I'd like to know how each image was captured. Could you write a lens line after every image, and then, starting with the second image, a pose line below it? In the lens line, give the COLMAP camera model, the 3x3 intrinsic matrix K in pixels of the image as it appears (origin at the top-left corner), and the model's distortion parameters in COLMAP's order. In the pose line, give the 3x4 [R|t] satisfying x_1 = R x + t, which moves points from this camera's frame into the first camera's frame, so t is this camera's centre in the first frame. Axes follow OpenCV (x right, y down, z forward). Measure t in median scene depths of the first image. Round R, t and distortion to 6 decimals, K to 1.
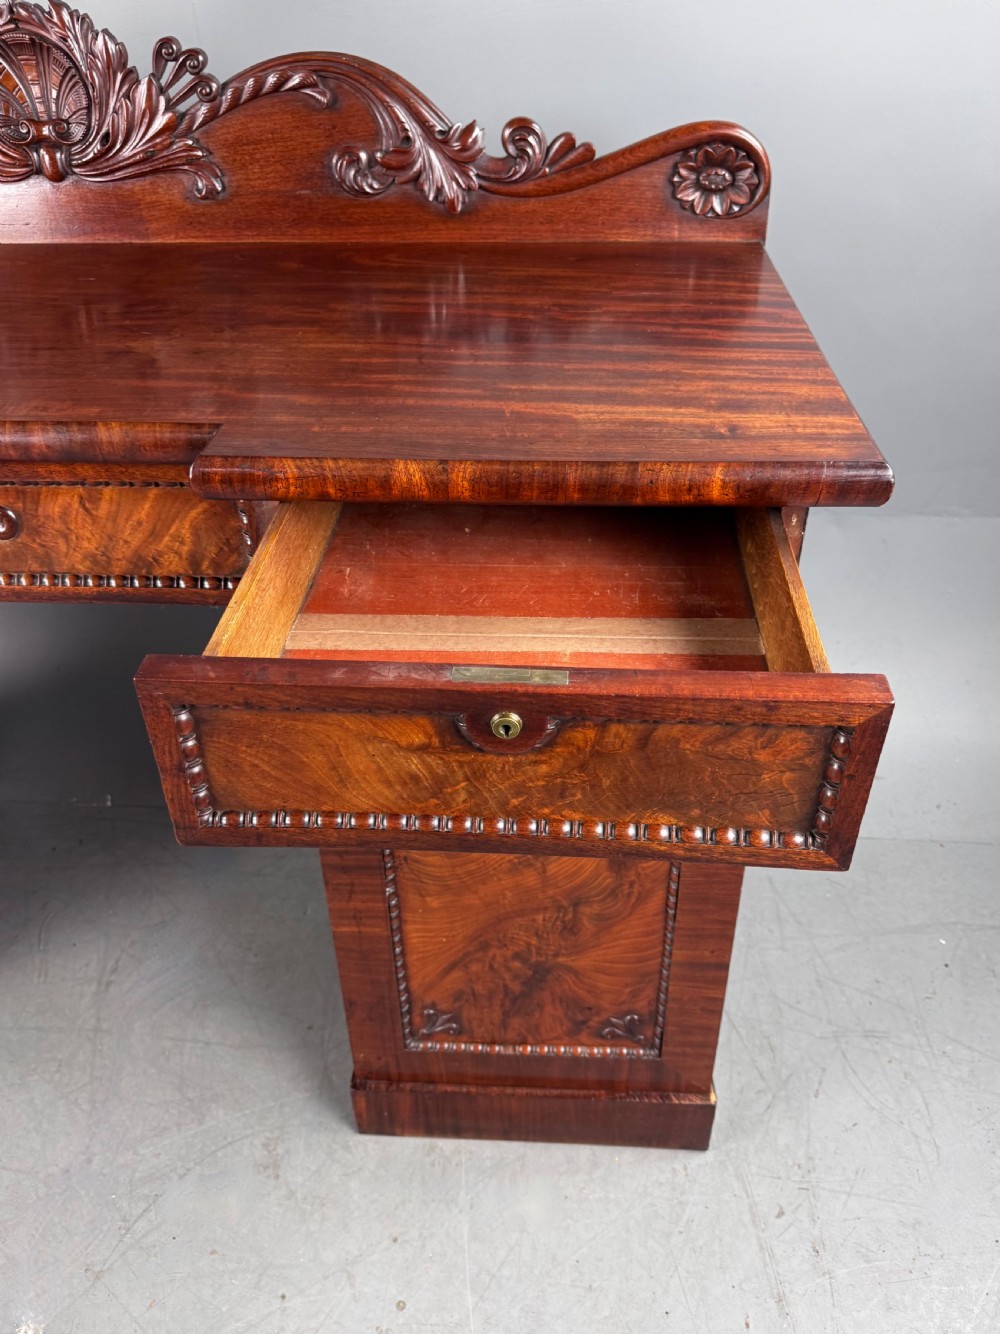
lens RADIAL K [[1052.9, 0, 496.5], [0, 1052.9, 667.5], [0, 0, 1]] dist [0.049539, -0.090338]
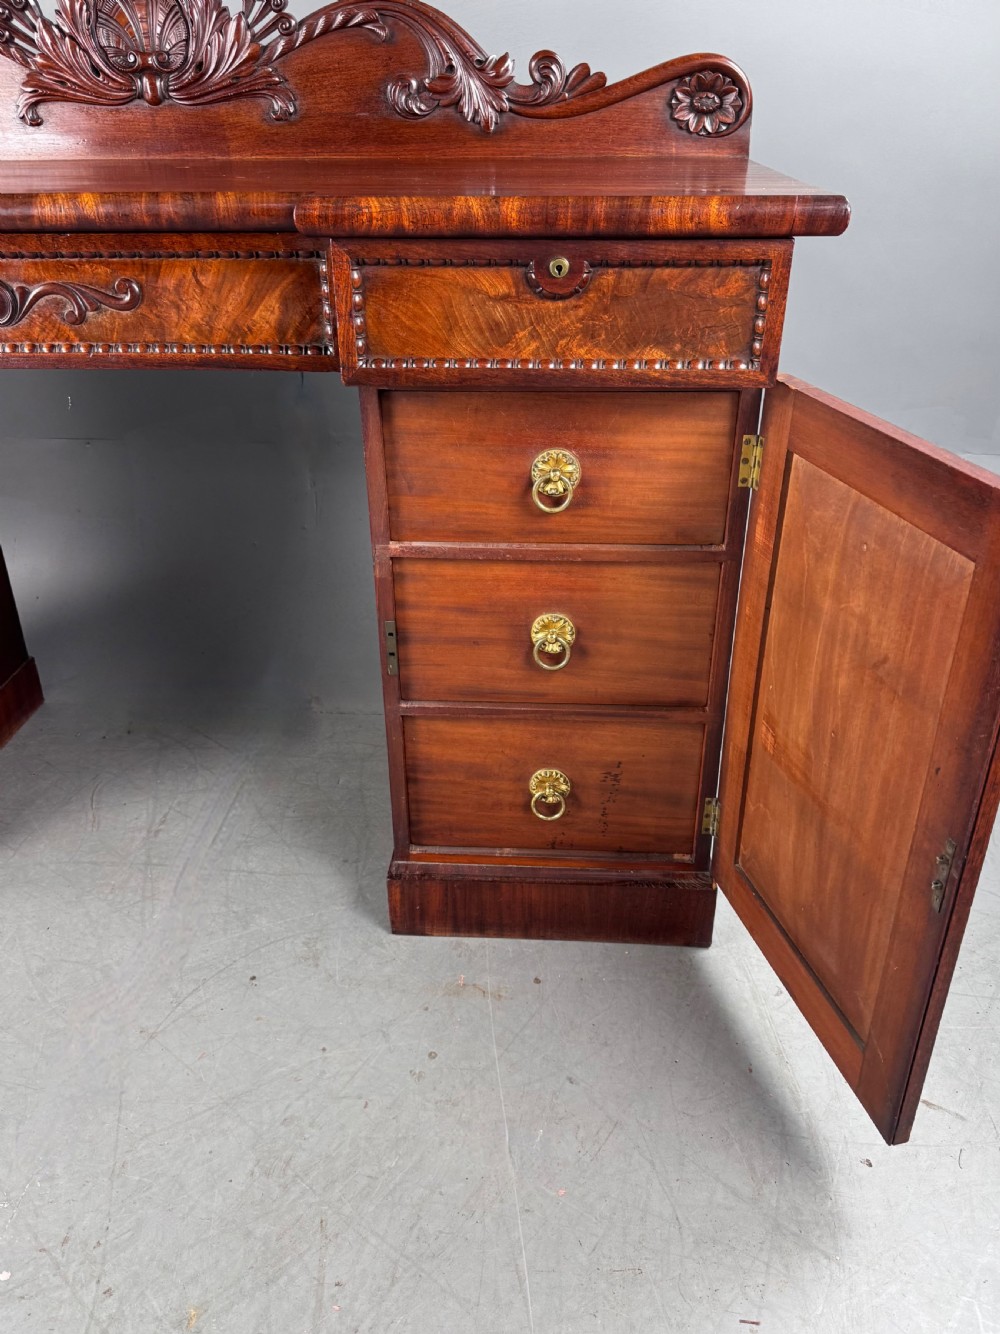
lens RADIAL K [[1046.9, 0, 497.9], [0, 1046.9, 661.4], [0, 0, 1]] dist [0.091538, -0.136813]
pose [[0.999947, 0.008757, 0.005426, -0.030881], [-0.008067, 0.993183, -0.116288, 0.309155], [-0.006408, 0.116238, 0.993201, -0.122103]]
